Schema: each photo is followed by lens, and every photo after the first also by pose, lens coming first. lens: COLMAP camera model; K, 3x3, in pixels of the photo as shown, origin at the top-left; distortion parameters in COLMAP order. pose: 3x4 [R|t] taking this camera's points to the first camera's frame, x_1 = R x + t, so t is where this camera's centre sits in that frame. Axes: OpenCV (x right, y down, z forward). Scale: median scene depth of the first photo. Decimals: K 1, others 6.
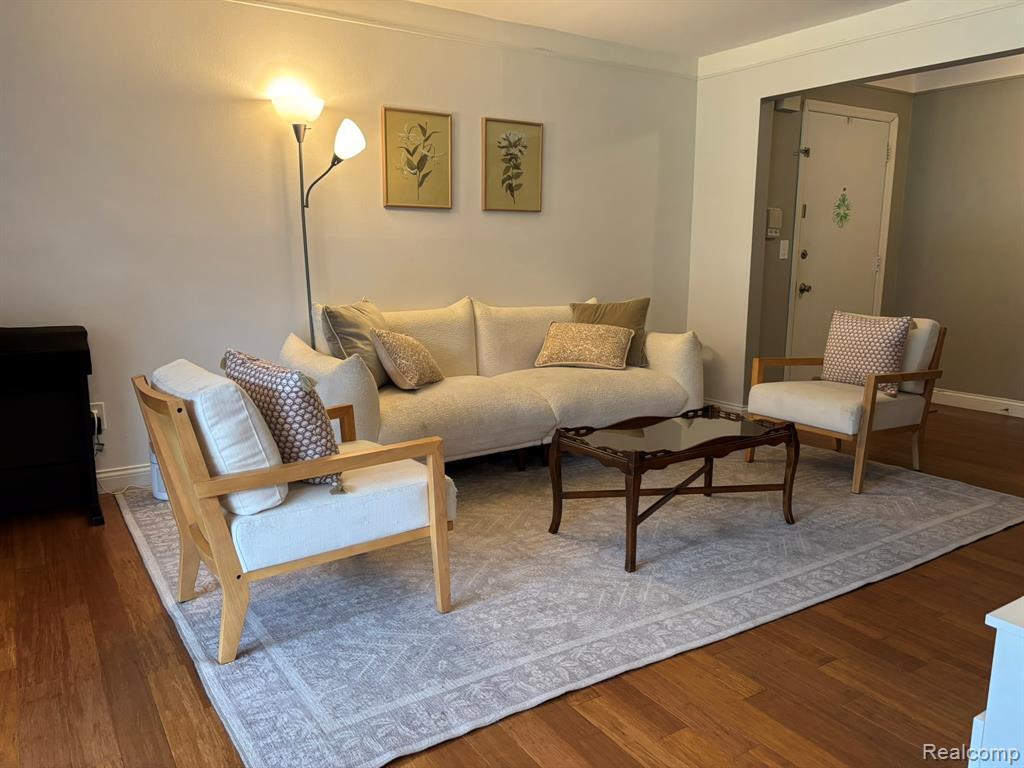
lens RADIAL K [[771.0, 0, 509.6], [0, 771.0, 387.9], [0, 0, 1]] dist [0.037872, -0.000182]
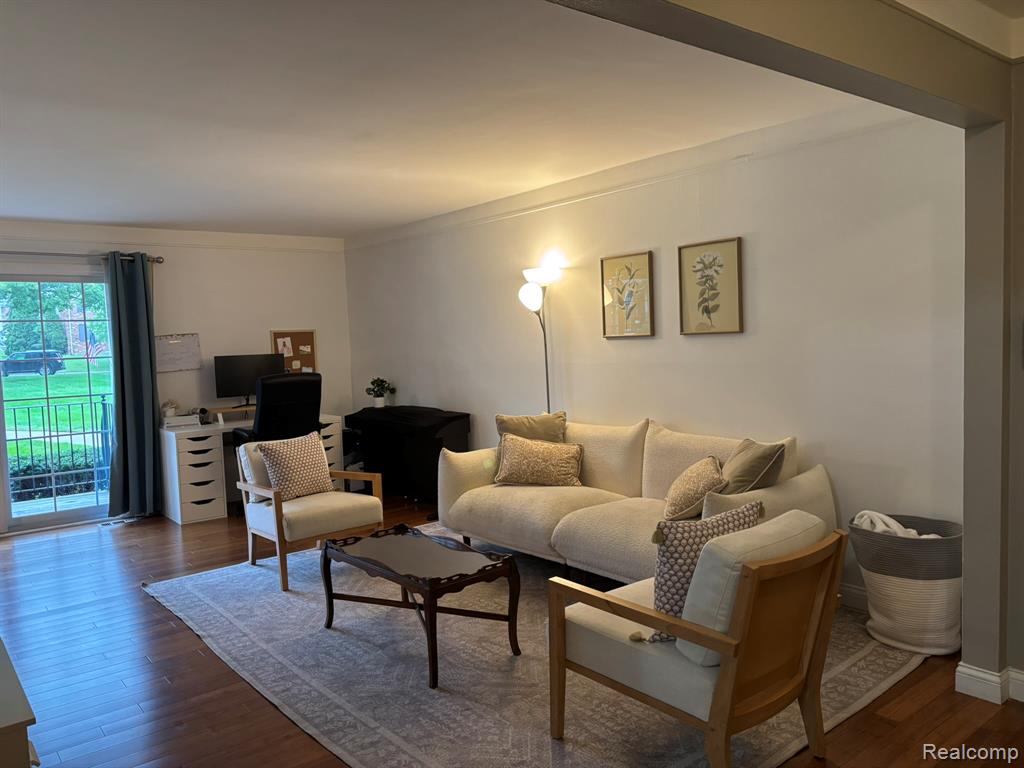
lens RADIAL K [[771.0, 0, 509.1], [0, 771.0, 381.9], [0, 0, 1]] dist [0.037872, -0.000182]
pose [[0.101498, 0.050009, -0.993578, 0.957122], [-0.133565, 0.990379, 0.036204, -0.179549], [0.985829, 0.129033, 0.107201, 0.692975]]
